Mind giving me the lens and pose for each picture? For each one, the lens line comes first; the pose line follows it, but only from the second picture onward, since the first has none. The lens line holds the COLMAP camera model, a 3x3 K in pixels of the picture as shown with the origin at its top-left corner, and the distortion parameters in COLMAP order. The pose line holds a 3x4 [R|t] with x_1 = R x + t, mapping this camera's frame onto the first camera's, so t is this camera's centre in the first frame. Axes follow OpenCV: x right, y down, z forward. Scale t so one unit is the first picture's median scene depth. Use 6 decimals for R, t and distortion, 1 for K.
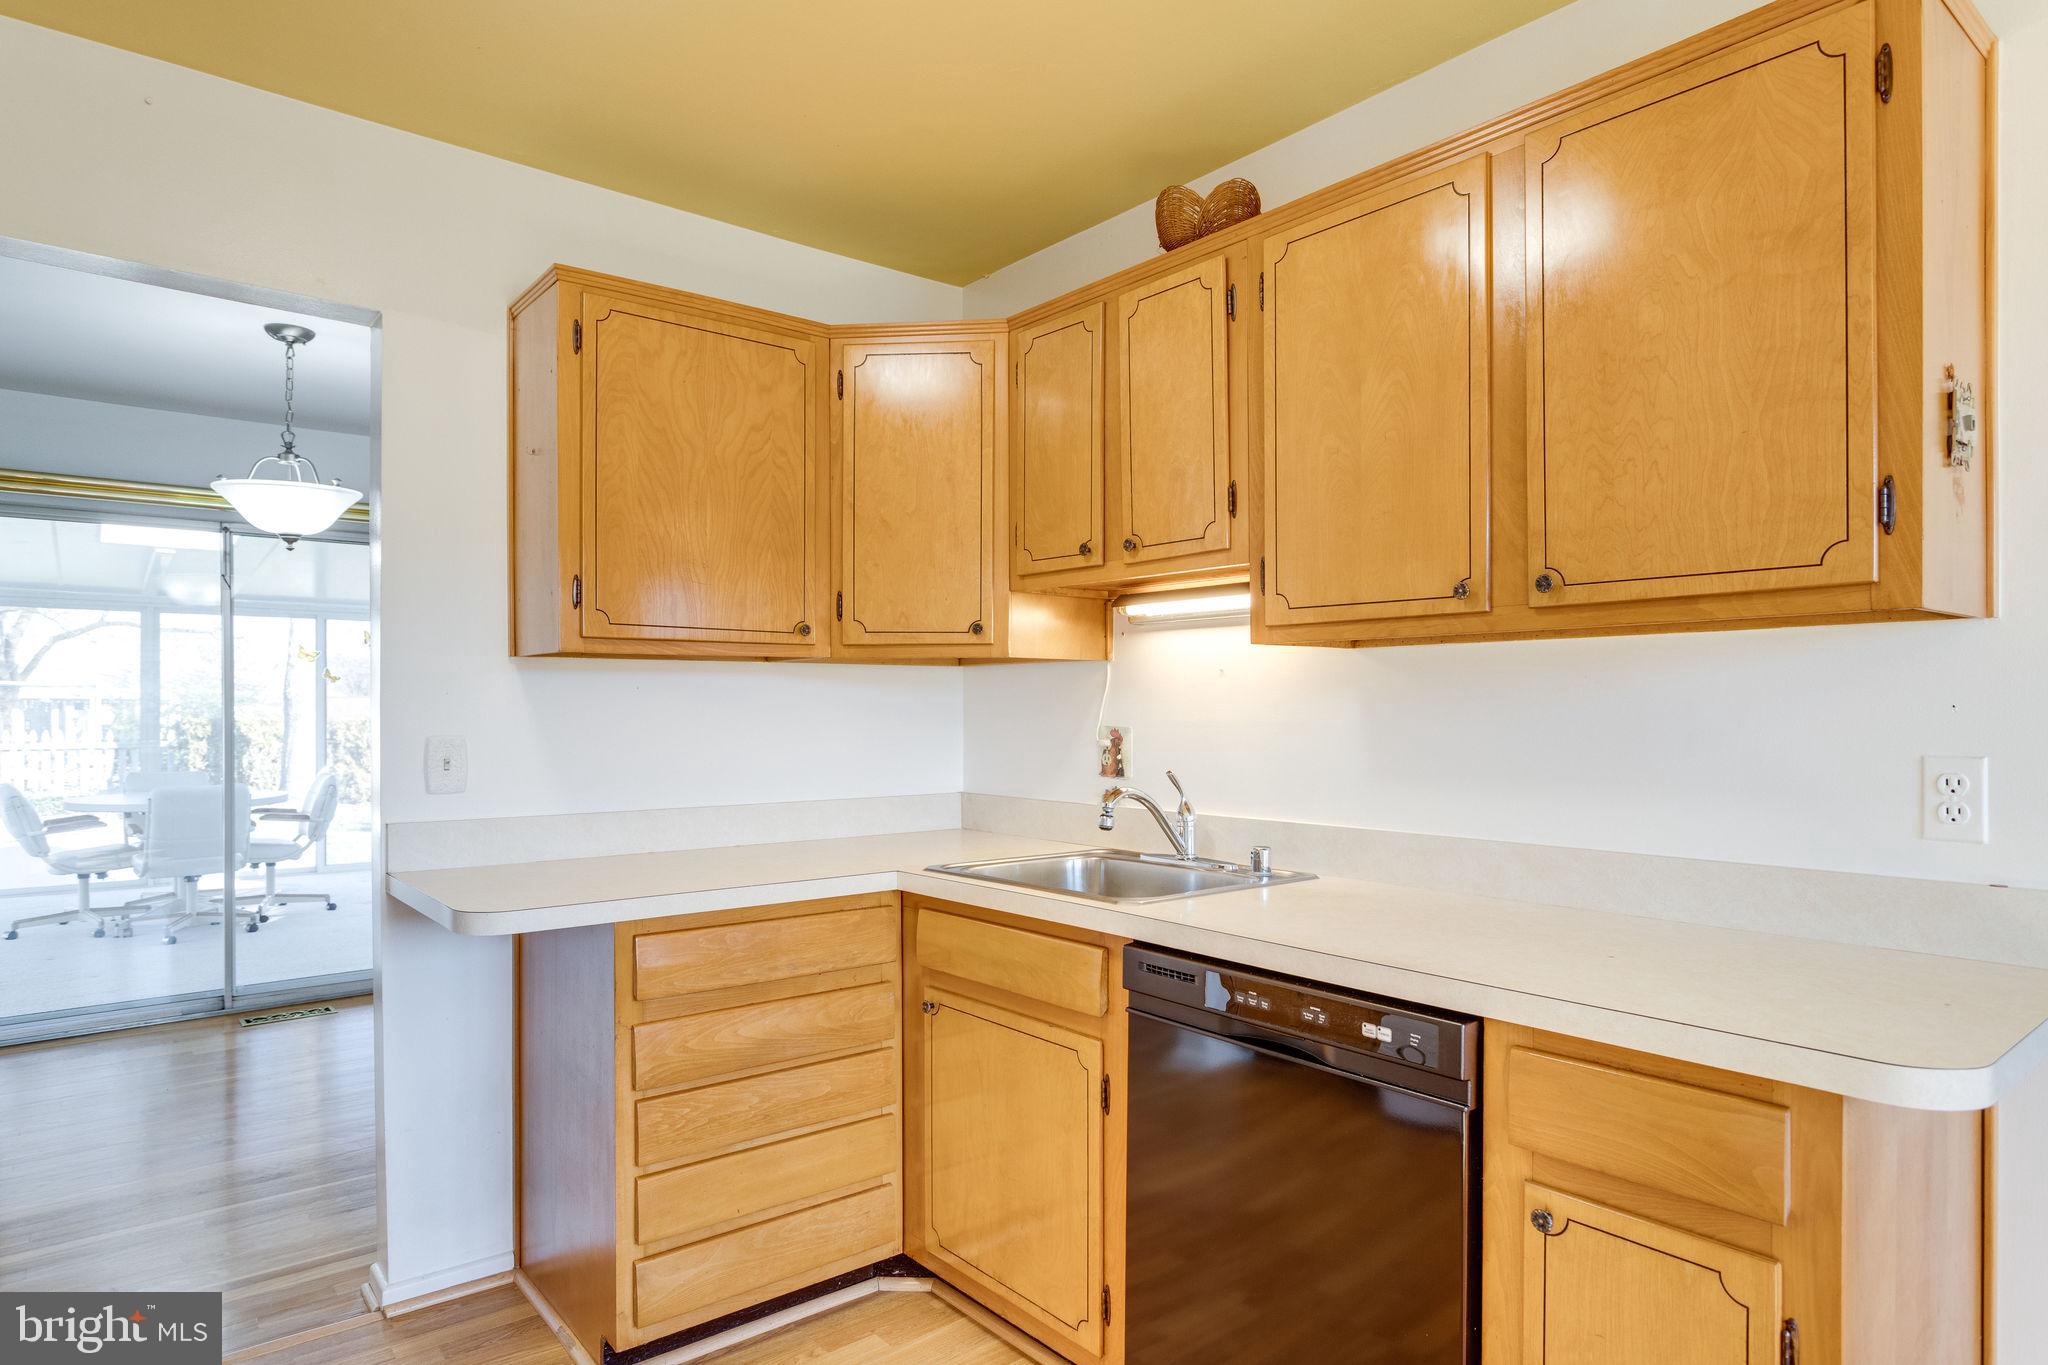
lens RADIAL K [[1167.3, 0, 1024.2], [0, 1167.3, 705.2], [0, 0, 1]] dist [-0.008951, -0.001033]
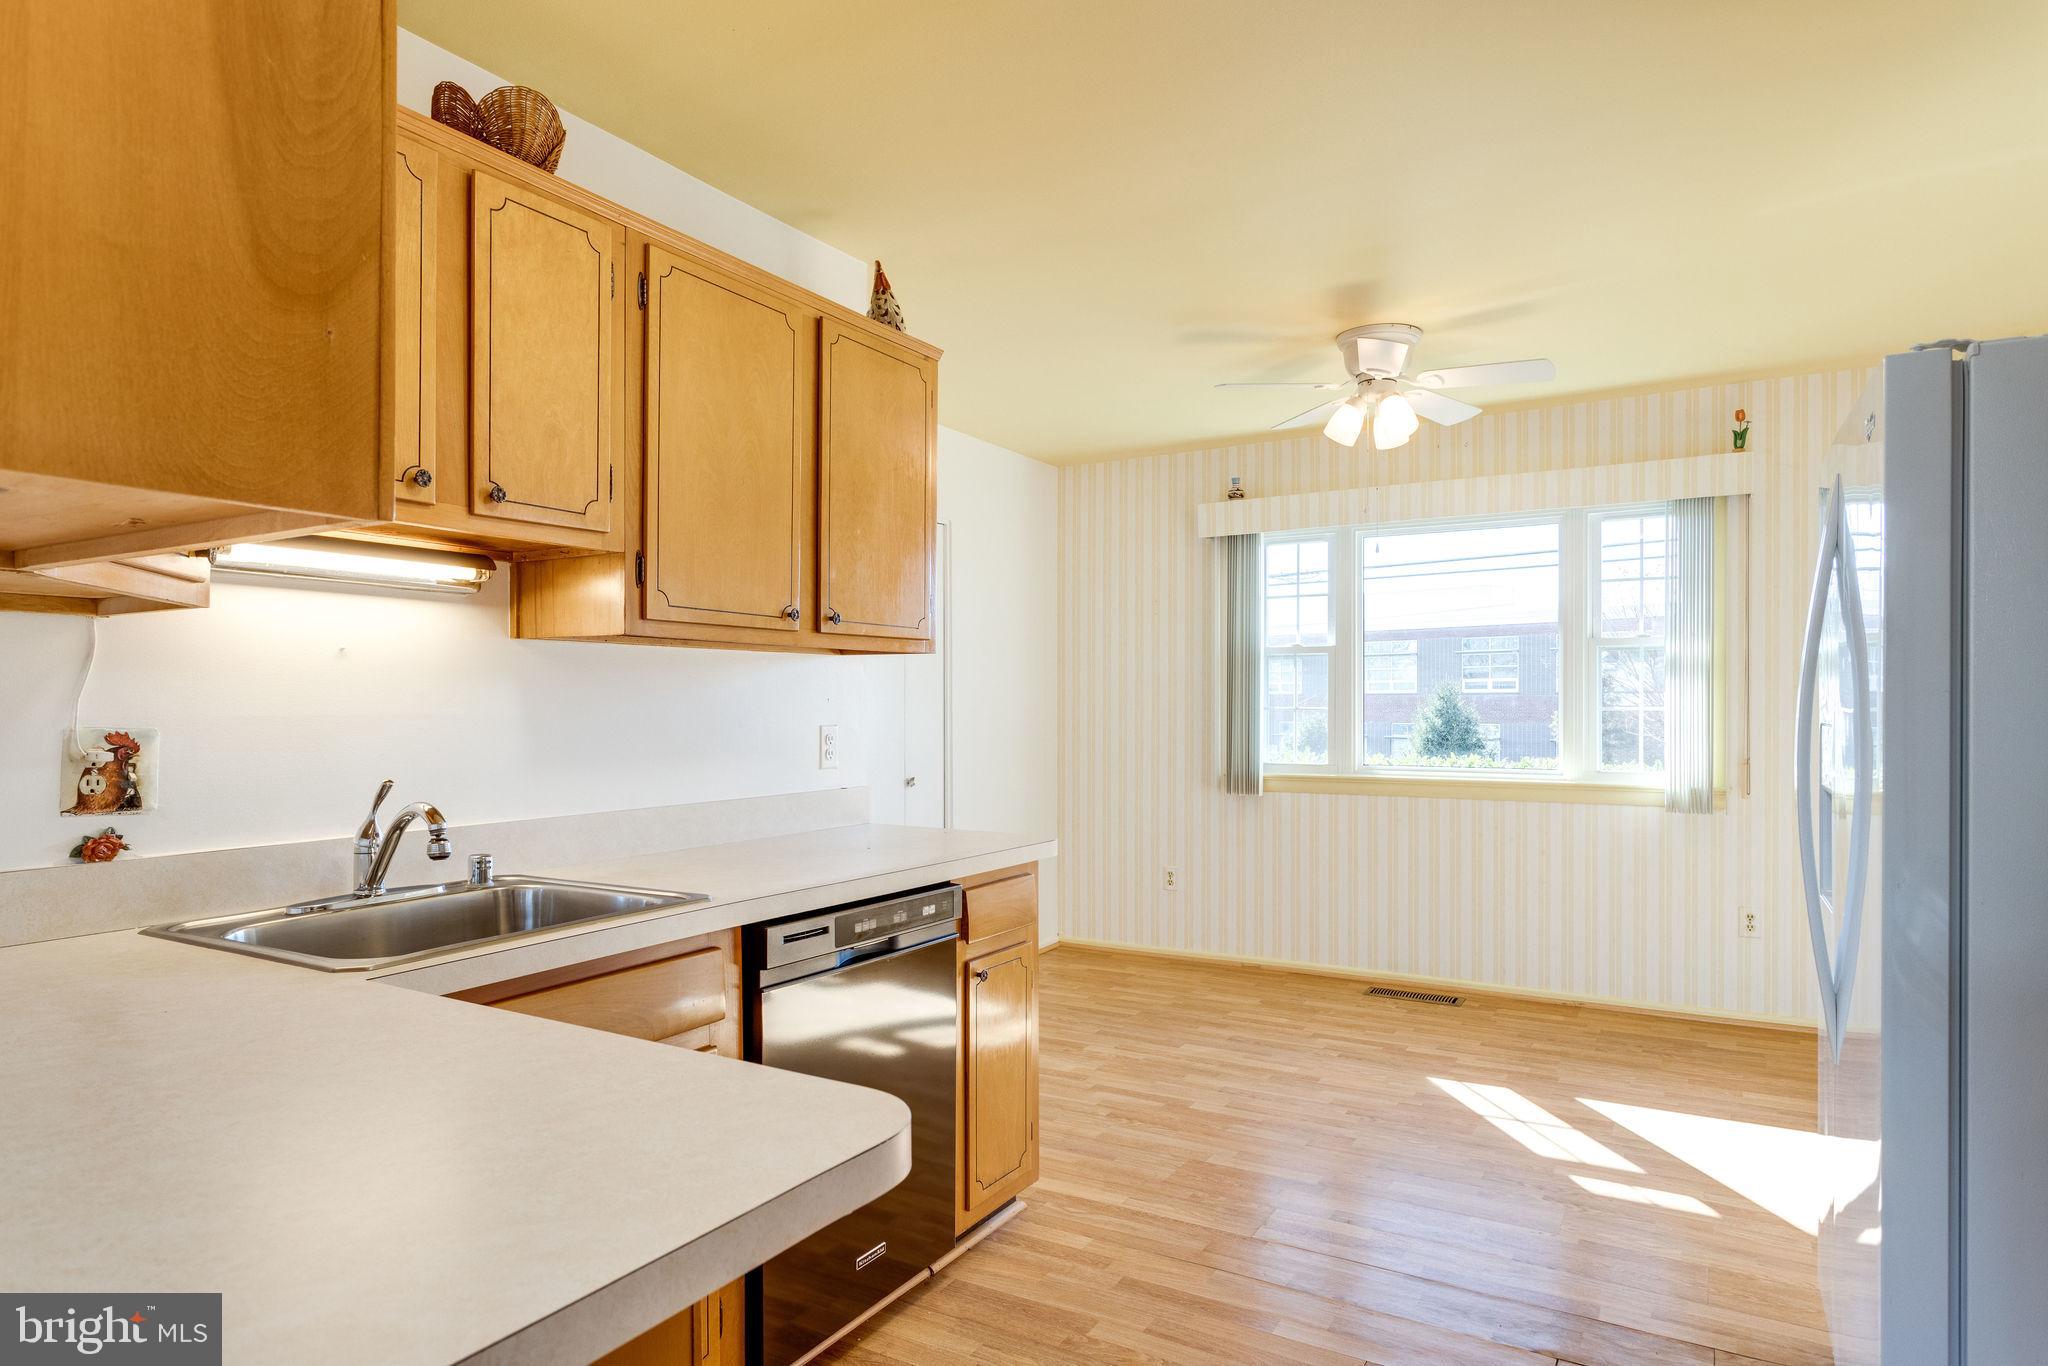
lens RADIAL K [[1178.9, 0, 1009.4], [0, 1178.9, 704.1], [0, 0, 1]] dist [-0.003935, 0.001056]
pose [[-0.336395, 0.000162, 0.941721, -0.745790], [-0.003051, 0.999995, -0.001262, 0.006662], [-0.941716, -0.003298, -0.336392, 0.886330]]
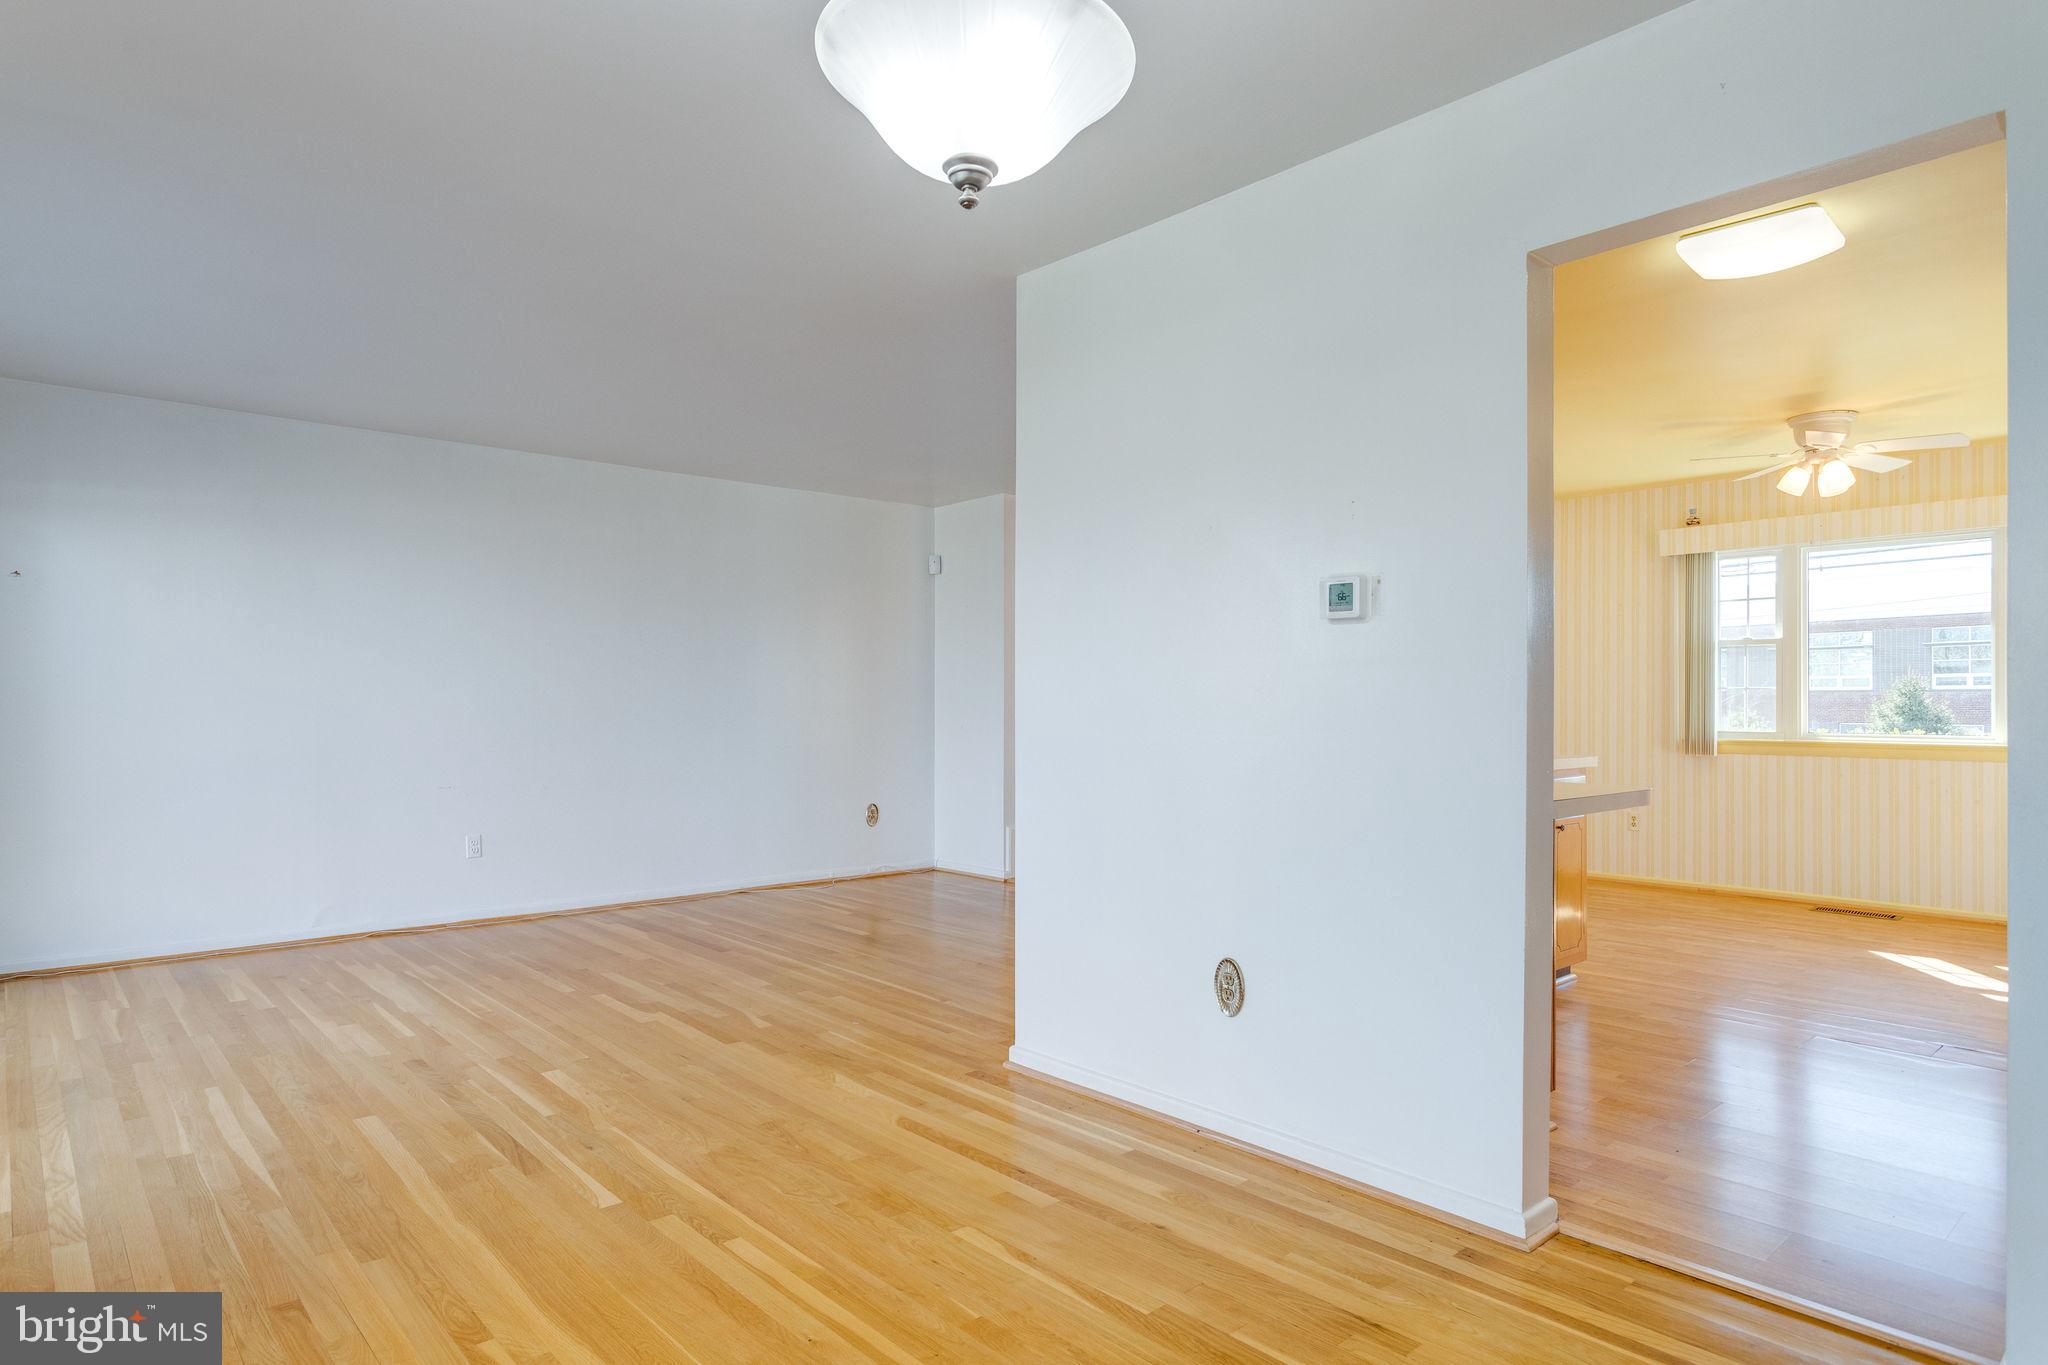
lens RADIAL K [[1159.0, 0, 1010.1], [0, 1159.0, 697.2], [0, 0, 1]] dist [-0.000931, 0.000698]
pose [[-0.034949, 0.005694, 0.999373, -1.525267], [-0.004796, 0.999971, -0.005866, 0.055223], [-0.999378, -0.004998, -0.034921, 1.474035]]
